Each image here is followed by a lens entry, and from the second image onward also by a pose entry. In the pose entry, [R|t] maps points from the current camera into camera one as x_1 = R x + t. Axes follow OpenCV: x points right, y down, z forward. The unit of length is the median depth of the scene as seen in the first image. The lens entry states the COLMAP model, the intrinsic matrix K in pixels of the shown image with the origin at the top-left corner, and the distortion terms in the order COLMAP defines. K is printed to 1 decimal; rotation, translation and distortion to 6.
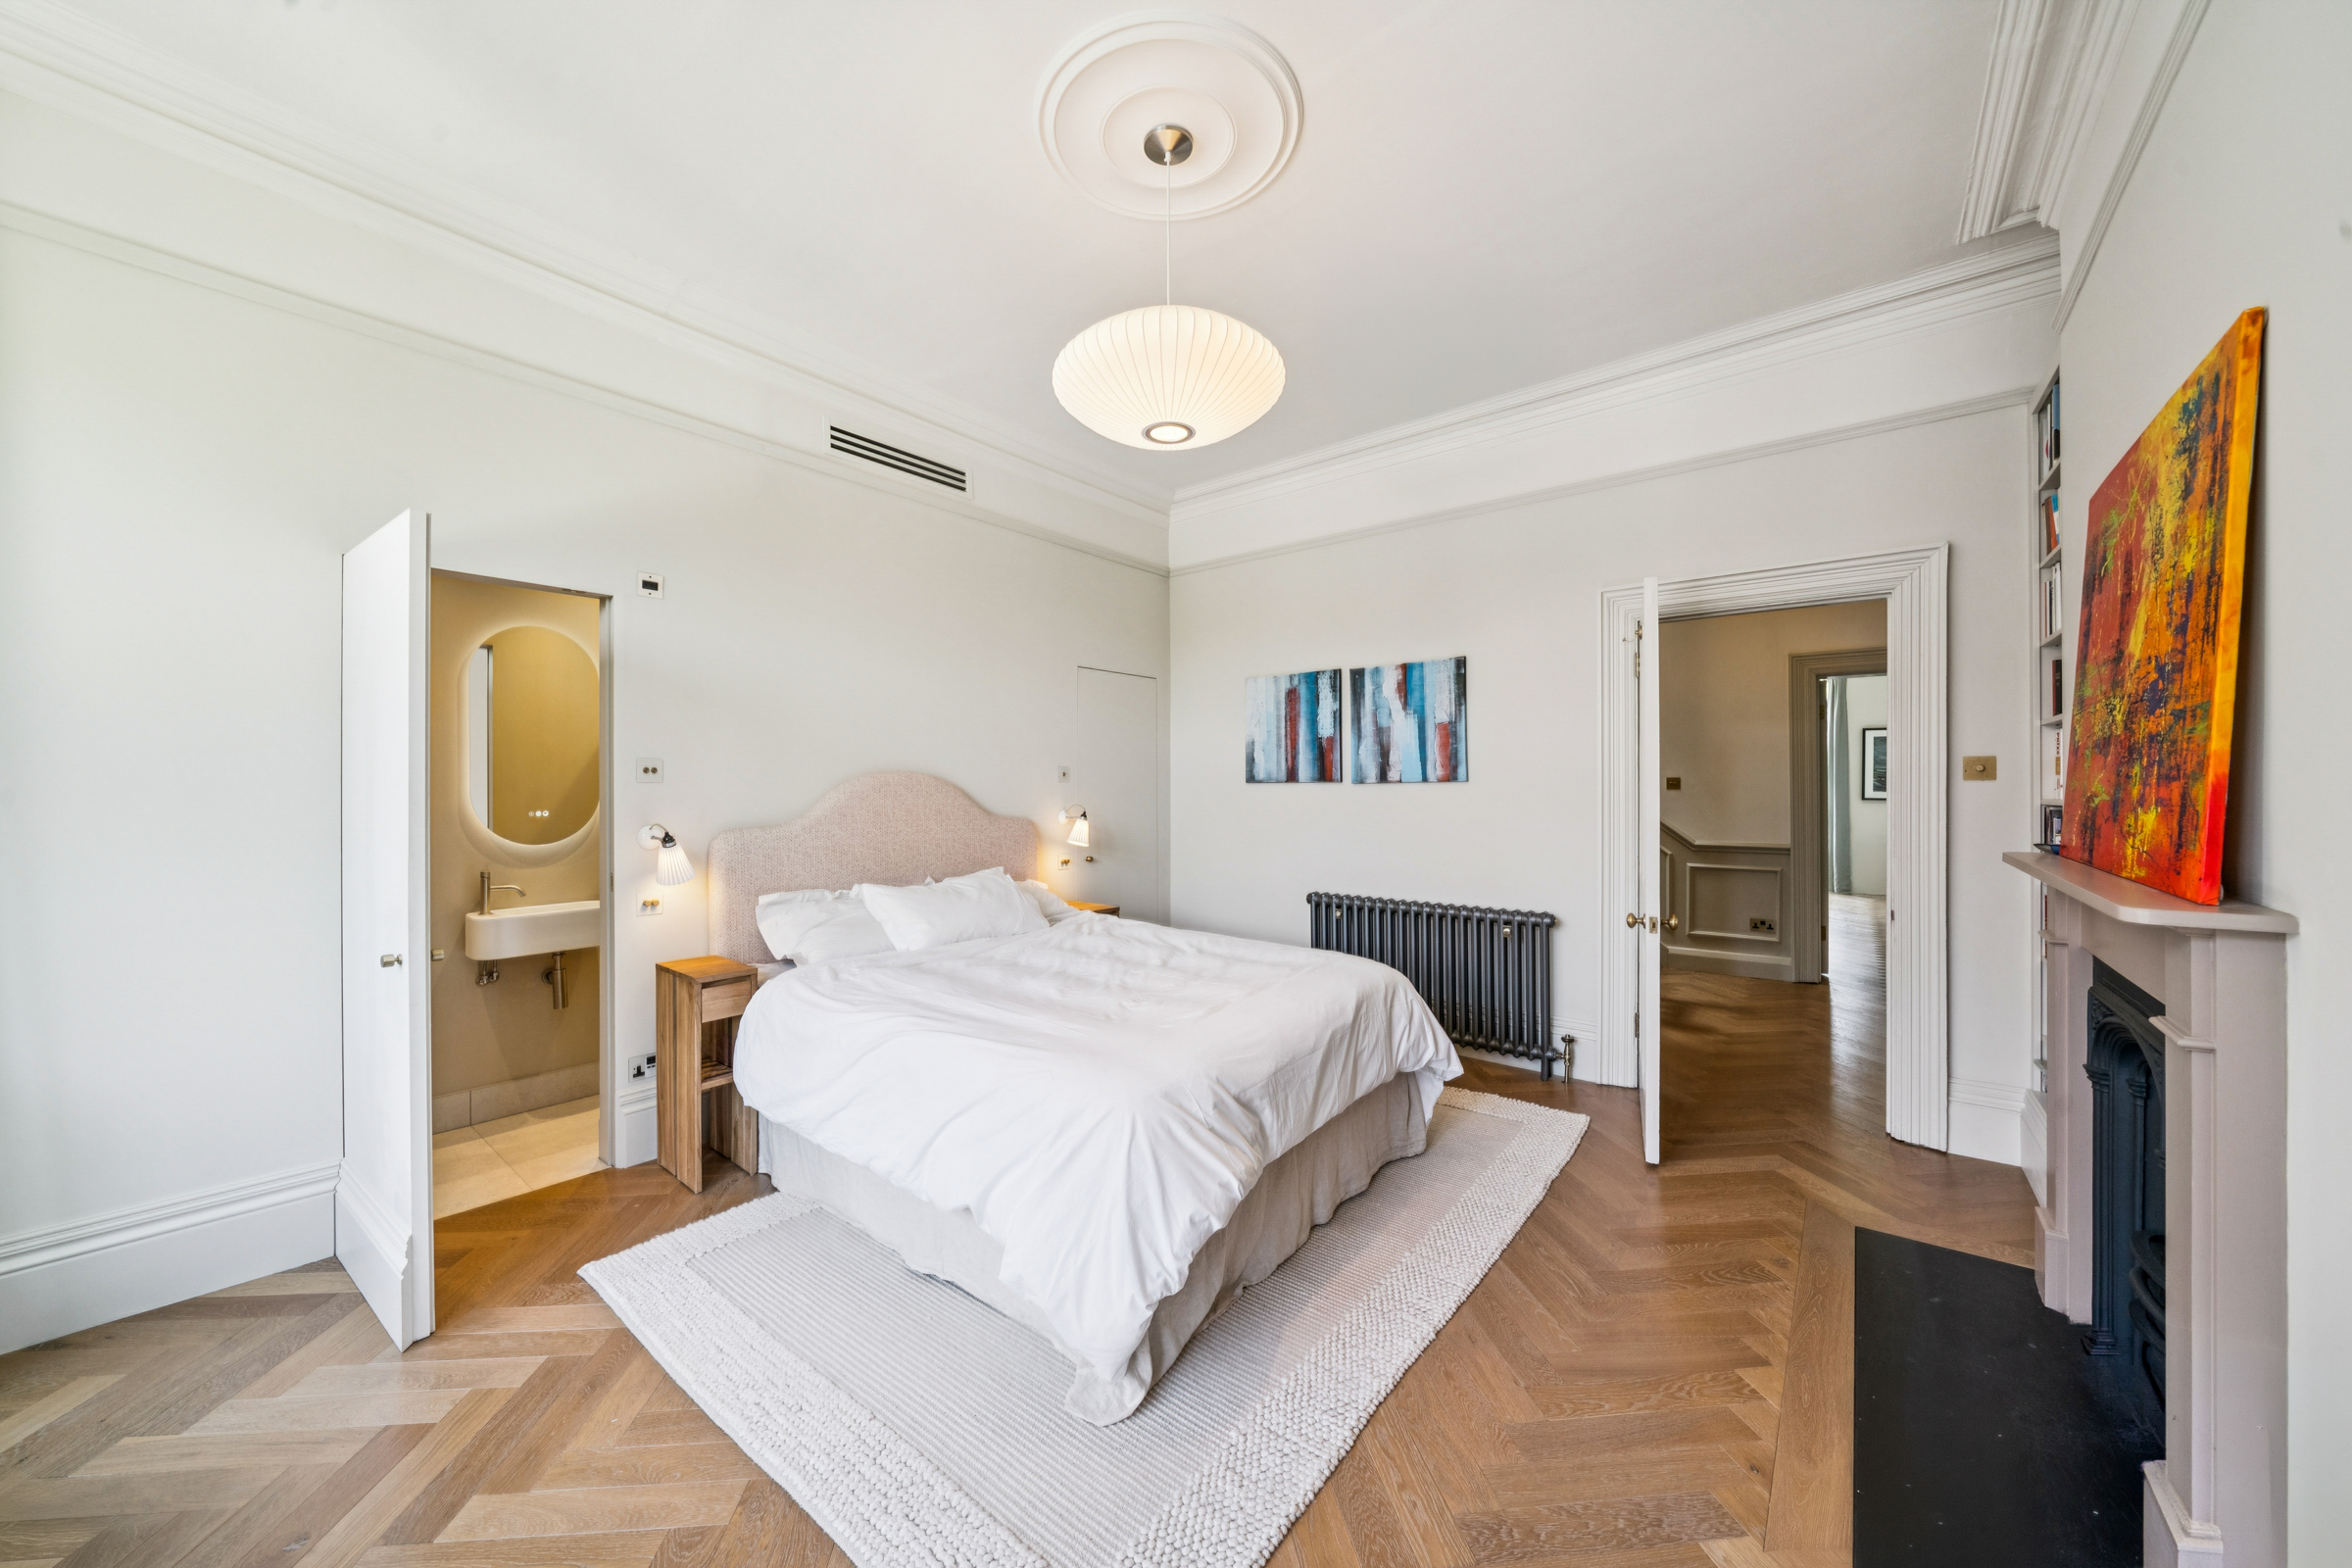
lens RADIAL K [[865.8, 0, 1171.1], [0, 865.8, 784.6], [0, 0, 1]] dist [-0.000290, 0.000106]
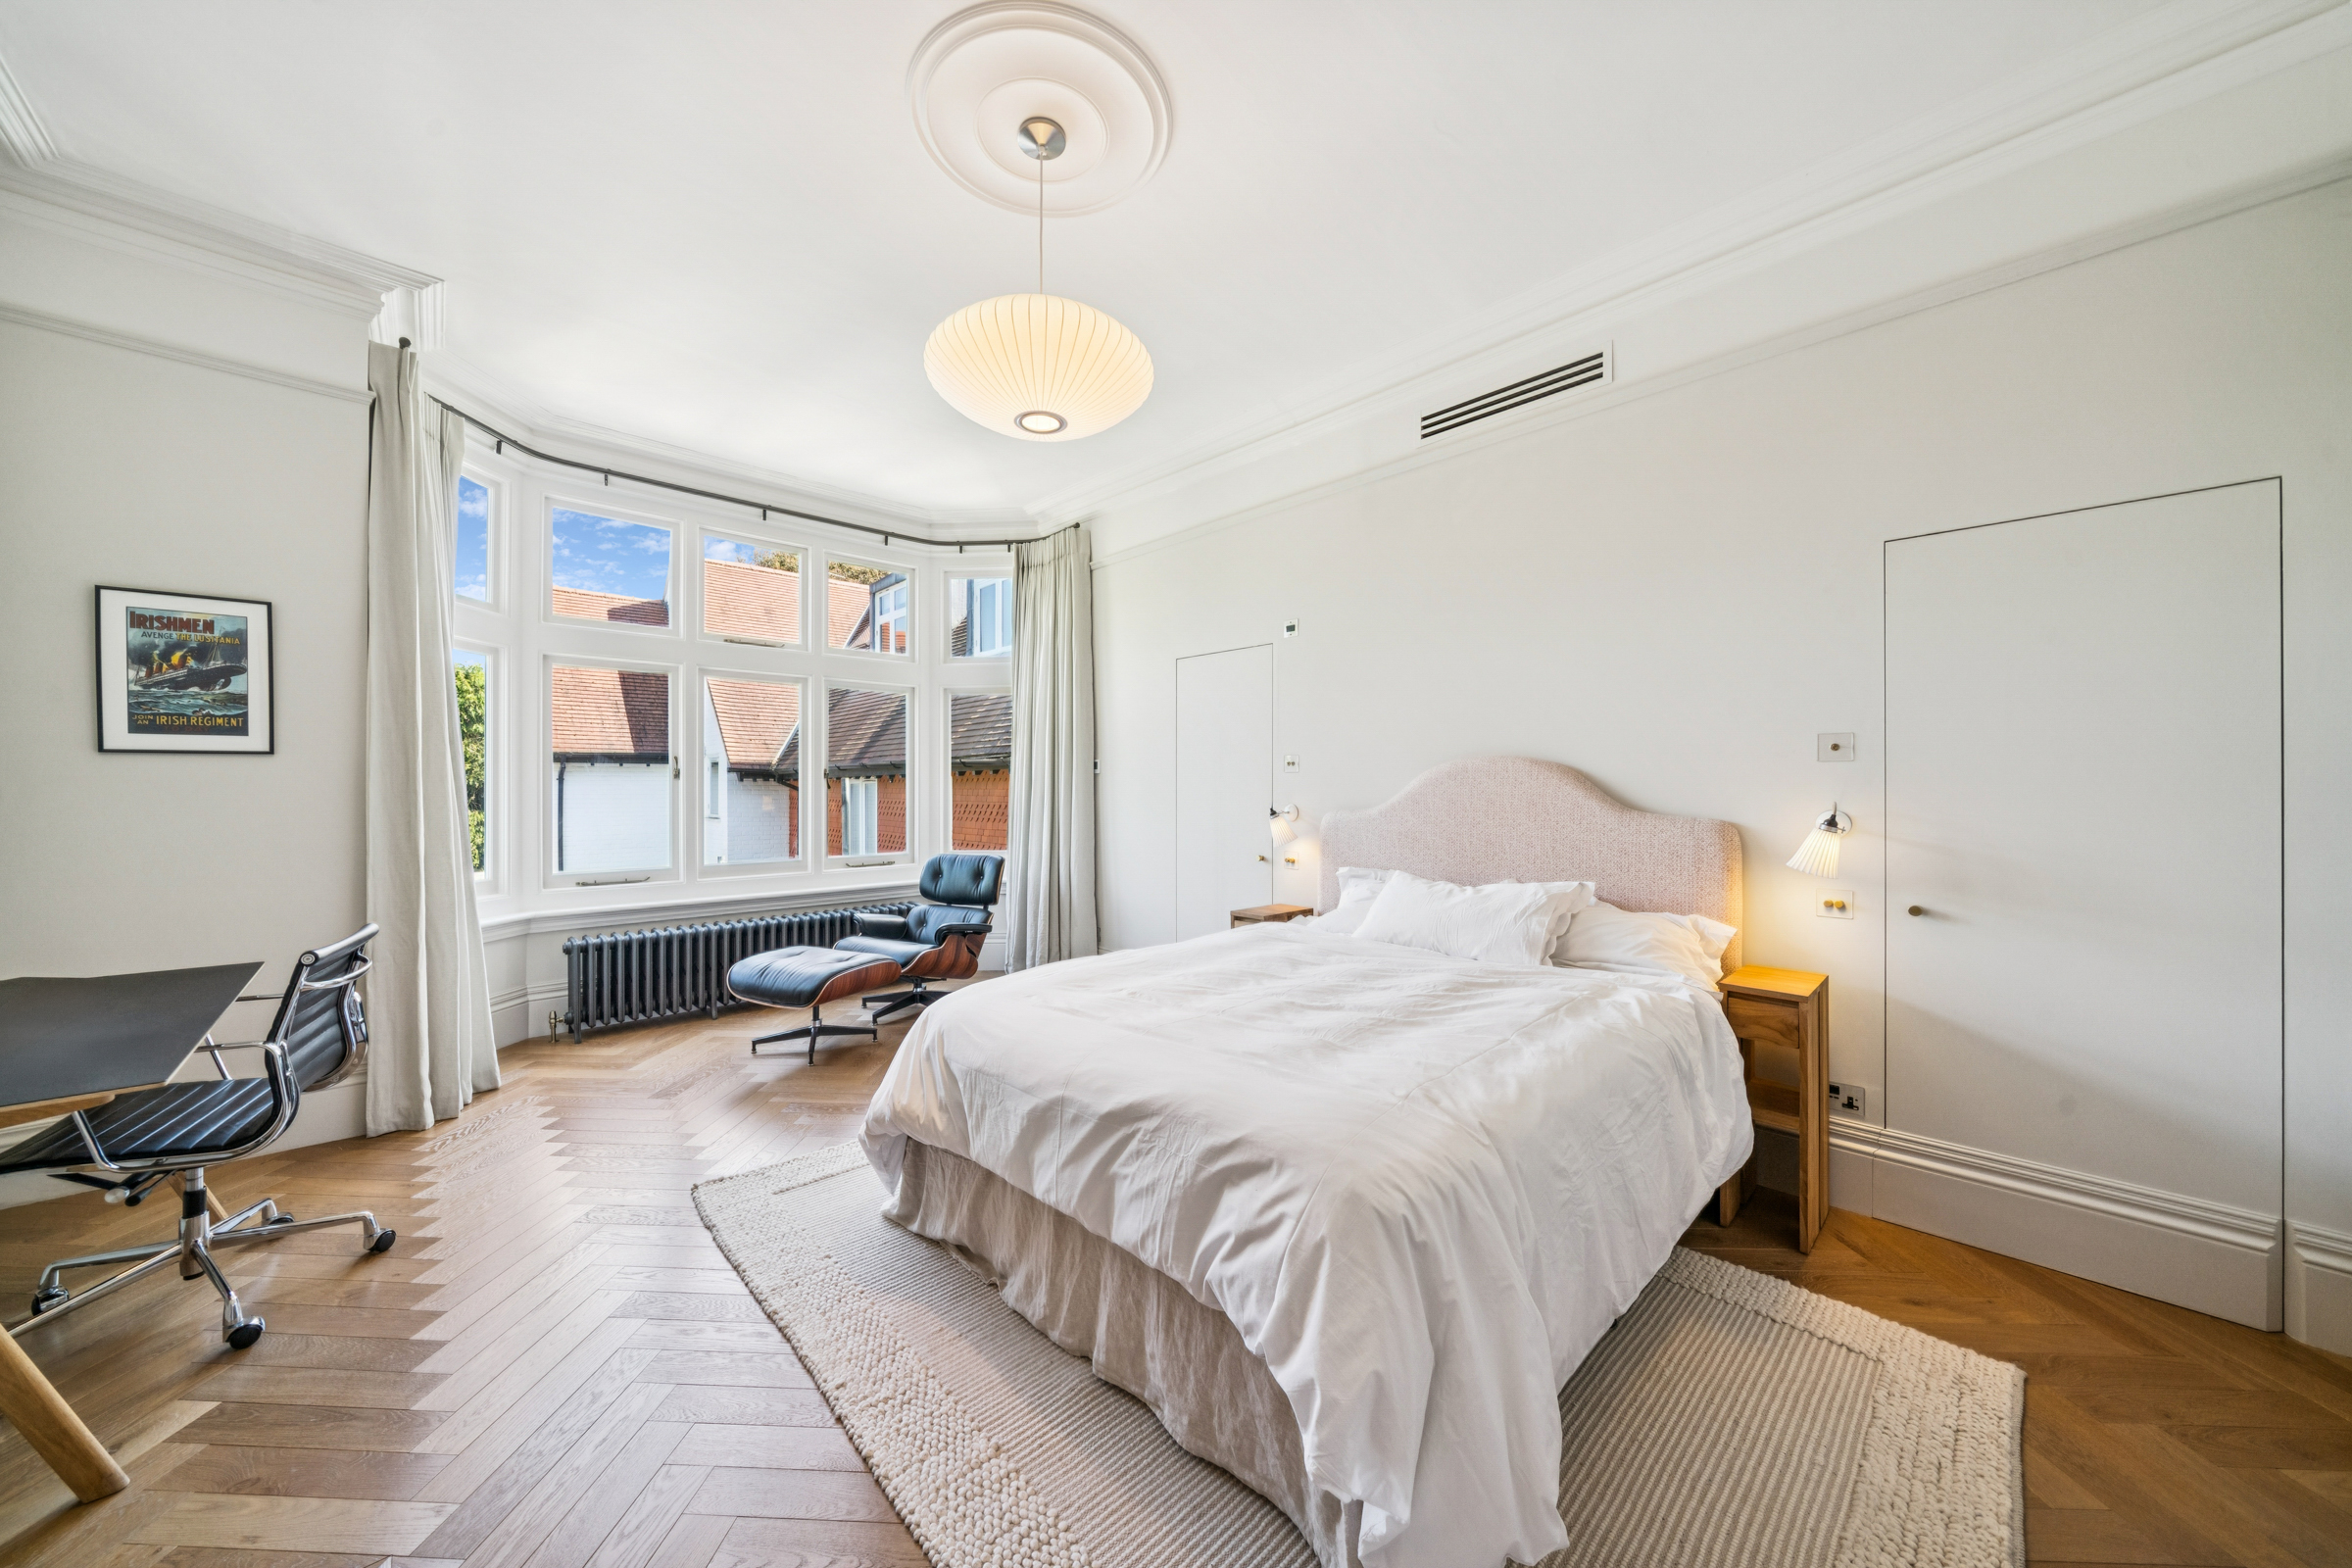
lens RADIAL K [[801.7, 0, 1123.5], [0, 801.7, 785.8], [0, 0, 1]] dist [-0.000599, -0.000040]
pose [[-0.172795, -0.000678, -0.984958, 0.693260], [-0.000211, 1.000000, -0.000652, 0.019976], [0.984958, 0.000096, -0.172795, 0.958518]]
